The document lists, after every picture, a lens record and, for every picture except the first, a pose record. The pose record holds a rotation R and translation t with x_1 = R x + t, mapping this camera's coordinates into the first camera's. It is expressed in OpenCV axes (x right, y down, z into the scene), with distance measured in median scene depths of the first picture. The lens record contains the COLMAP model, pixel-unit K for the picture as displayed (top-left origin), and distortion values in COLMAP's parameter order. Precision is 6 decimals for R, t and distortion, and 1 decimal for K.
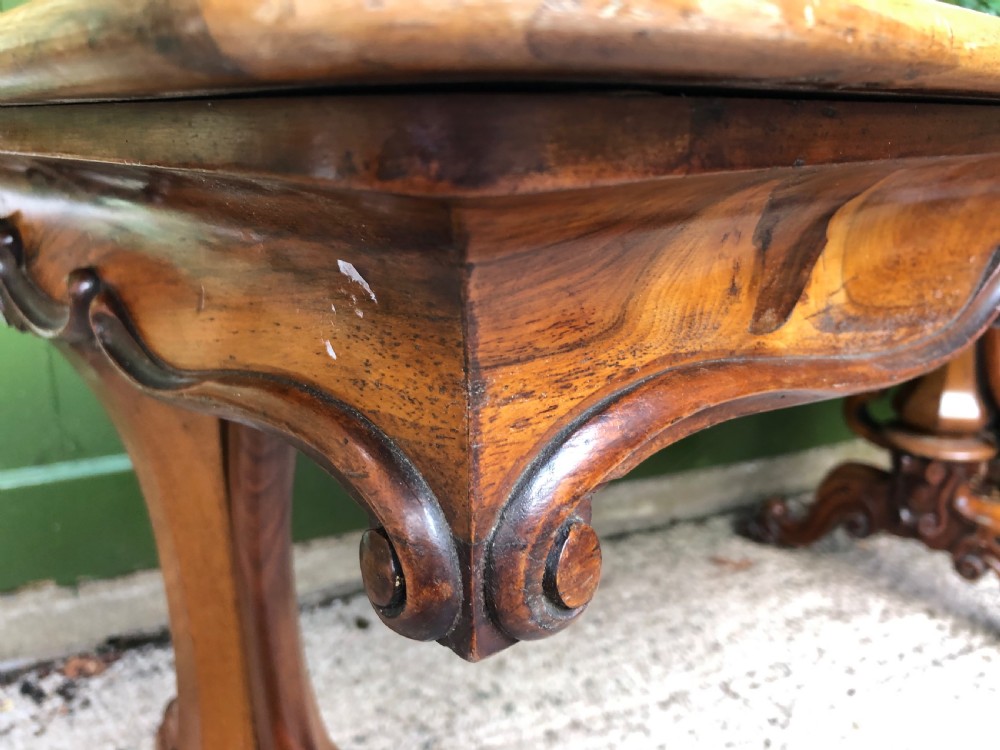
lens RADIAL K [[857.7, 0, 489.9], [0, 857.7, 374.3], [0, 0, 1]] dist [-0.007157, -0.013039]
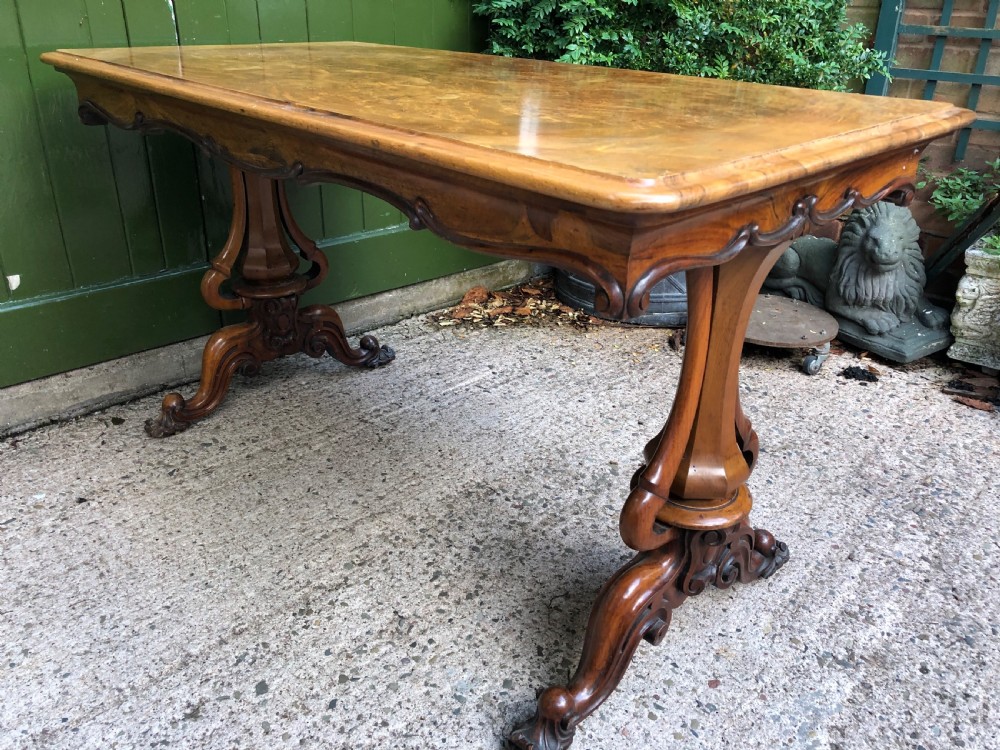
lens RADIAL K [[832.1, 0, 514.6], [0, 832.1, 374.4], [0, 0, 1]] dist [0.003137, 0.019406]
pose [[0.944253, -0.132480, 0.301389, 0.082372], [0.086763, 0.983236, 0.160369, 0.045756], [-0.317582, -0.125280, 0.939918, -0.610147]]
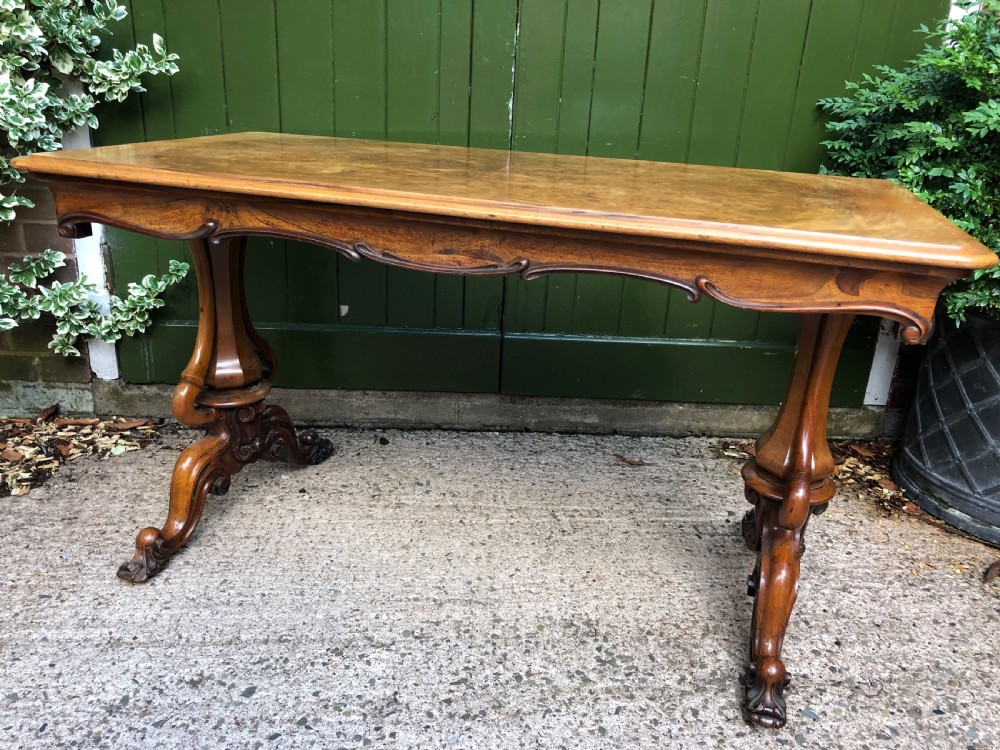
lens RADIAL K [[832.1, 0, 498.9], [0, 832.1, 376.9], [0, 0, 1]] dist [0.003137, 0.019406]
pose [[0.926850, 0.166358, -0.336562, 0.674570], [-0.147584, 0.985743, 0.080809, -0.008992], [0.345207, -0.025227, 0.938188, -0.545576]]
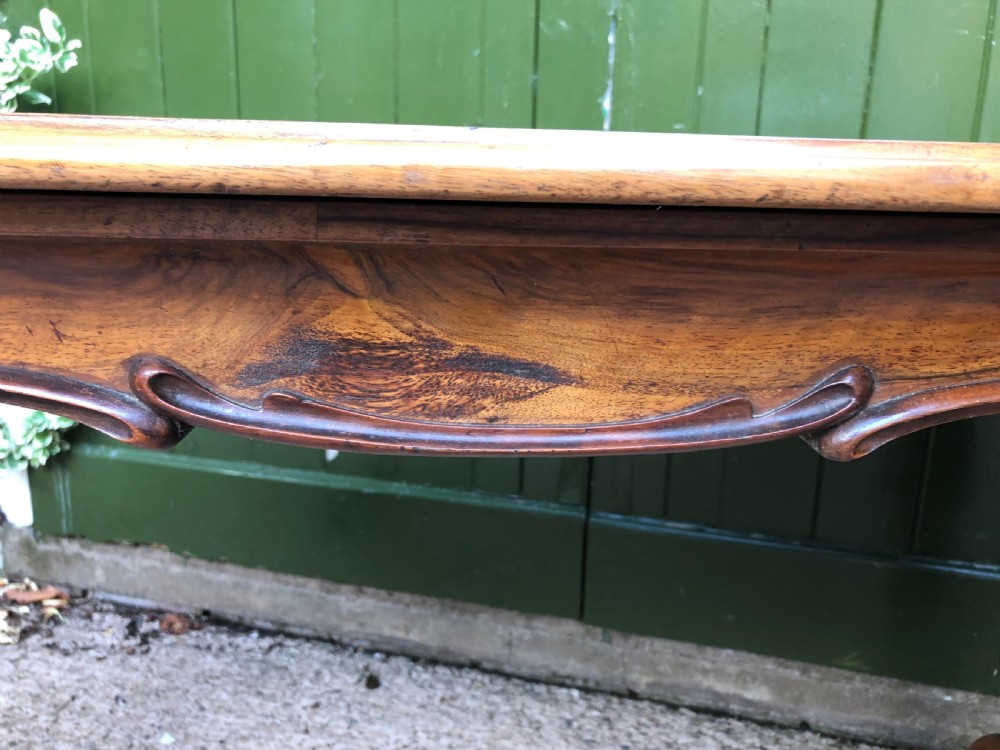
lens RADIAL K [[832.1, 0, 492.8], [0, 832.1, 371.6], [0, 0, 1]] dist [0.003137, 0.019406]
pose [[0.768656, 0.158465, -0.619723, 0.558895], [-0.205889, 0.978562, -0.005148, -0.098380], [0.605621, 0.131551, 0.784804, 0.297668]]
